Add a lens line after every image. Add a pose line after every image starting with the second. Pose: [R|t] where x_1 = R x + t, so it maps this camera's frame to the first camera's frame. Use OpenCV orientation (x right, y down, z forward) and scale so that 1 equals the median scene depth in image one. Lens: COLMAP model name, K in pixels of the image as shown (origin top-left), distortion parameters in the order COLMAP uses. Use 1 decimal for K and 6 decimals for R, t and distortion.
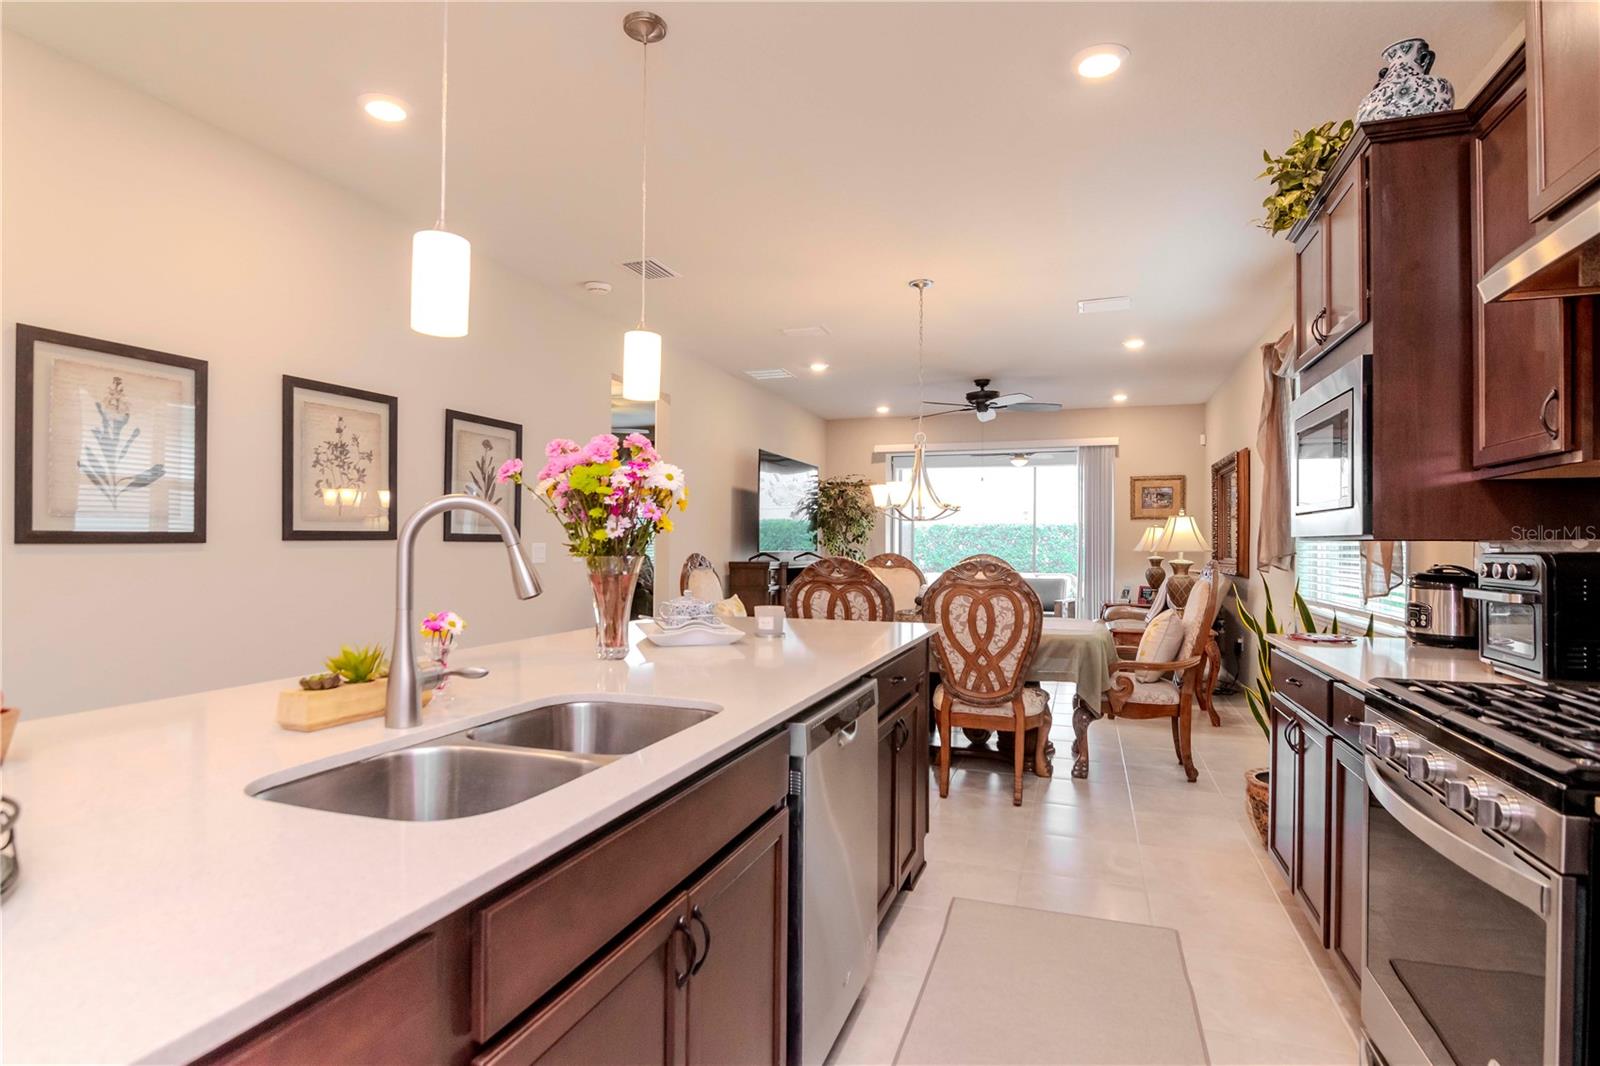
lens RADIAL K [[801.0, 0, 801.0], [0, 801.0, 544.0], [0, 0, 1]] dist [-0.017486, -0.000638]
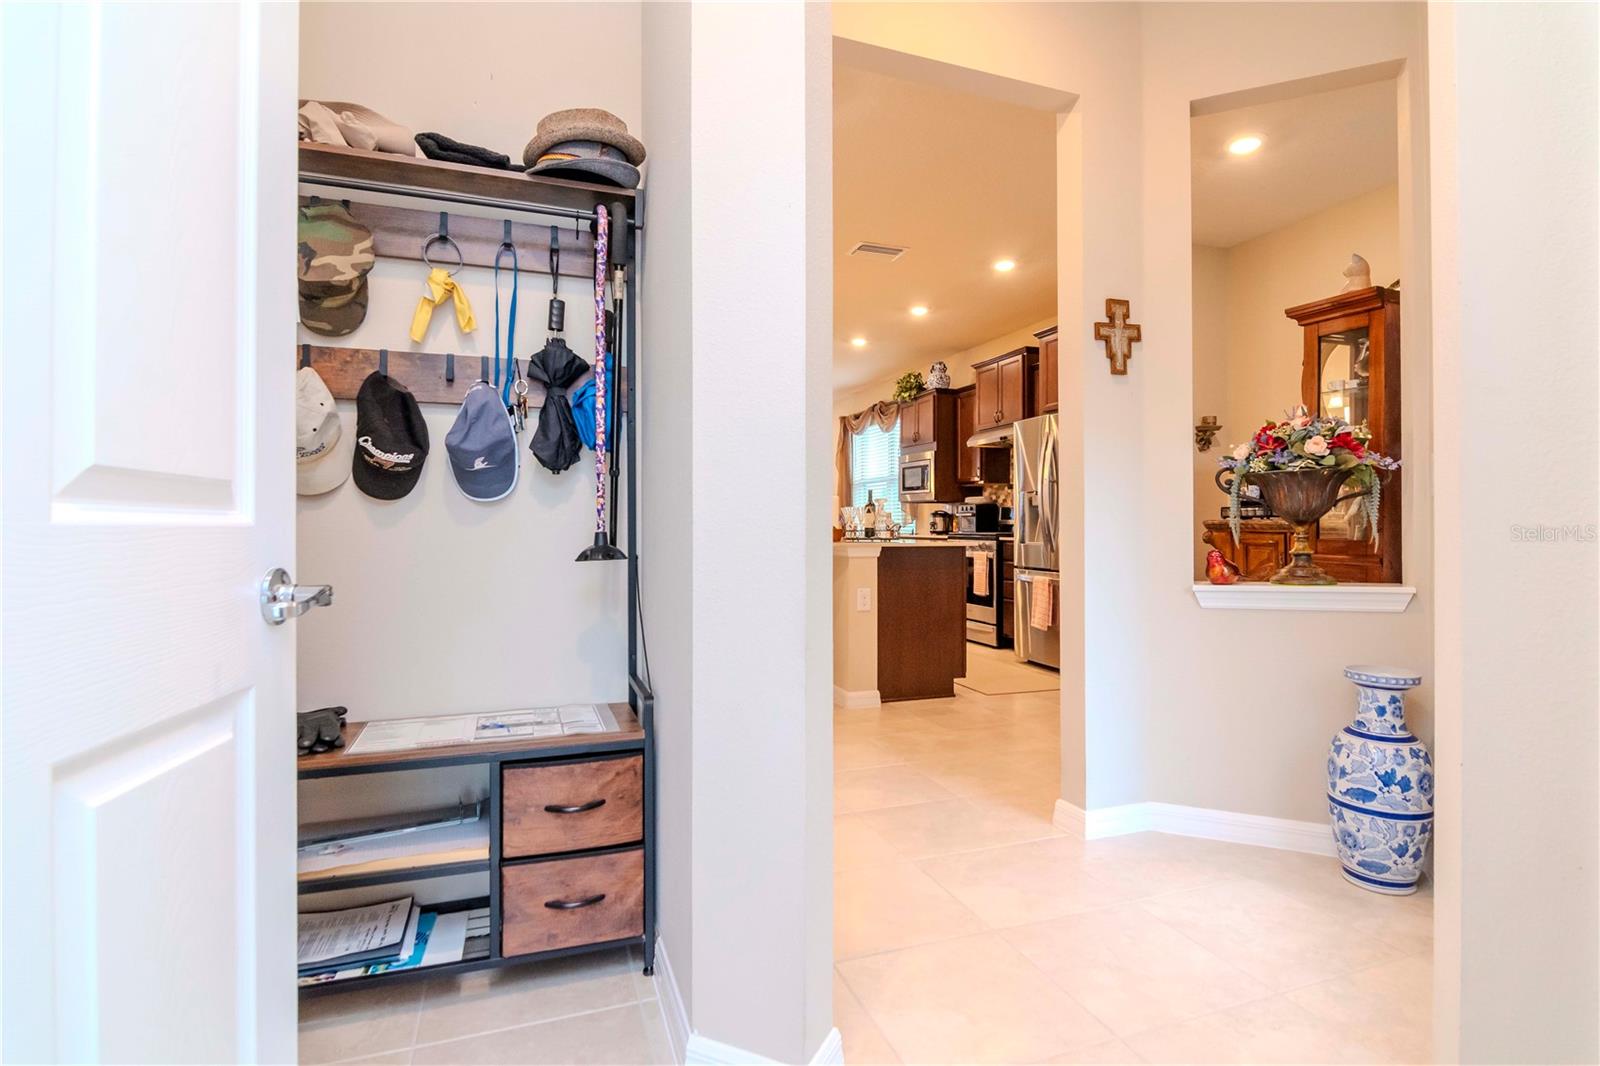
lens RADIAL K [[772.9, 0, 805.4], [0, 772.9, 490.3], [0, 0, 1]] dist [-0.001378, -0.000203]
pose [[0.771685, 0.023723, 0.635563, -1.106778], [0.001698, 0.999224, -0.039359, 0.046207], [-0.636003, 0.031452, 0.771045, -0.753010]]
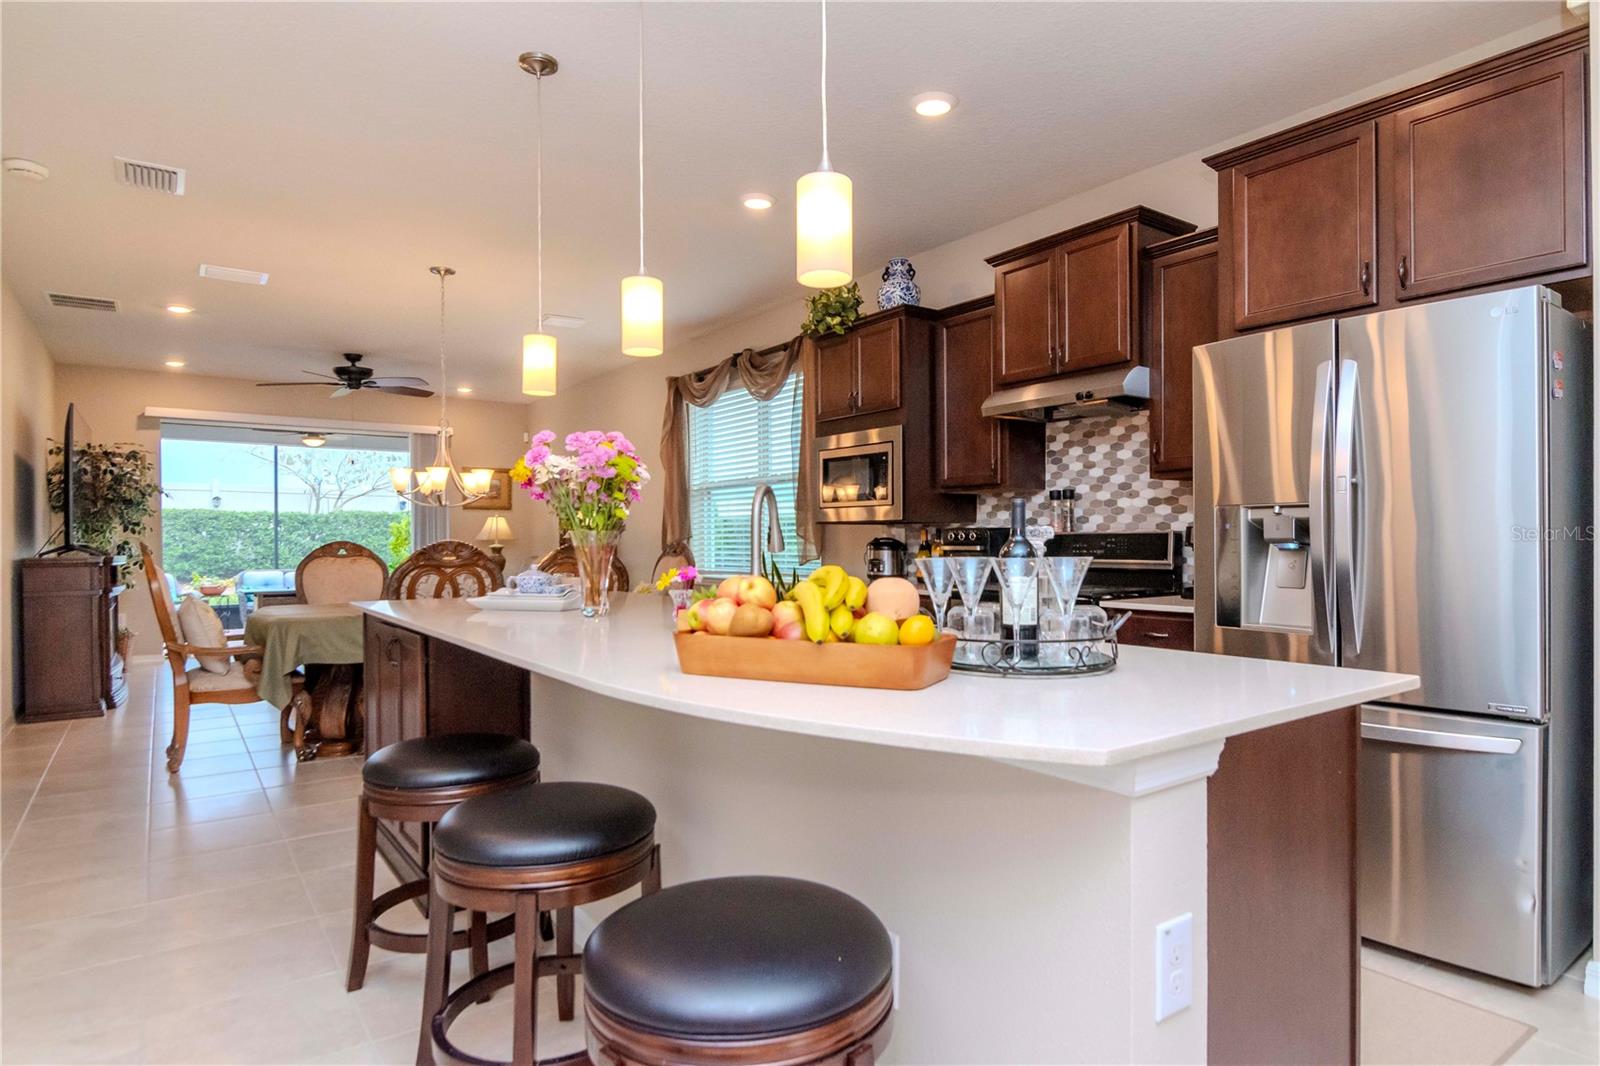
lens RADIAL K [[885.1, 0, 804.6], [0, 885.1, 541.5], [0, 0, 1]] dist [-0.001902, -0.006195]
pose [[0.568367, -0.010767, 0.822705, -0.649574], [0.007666, 0.999940, 0.007791, 0.012489], [-0.822740, 0.001878, 0.568415, -0.013700]]
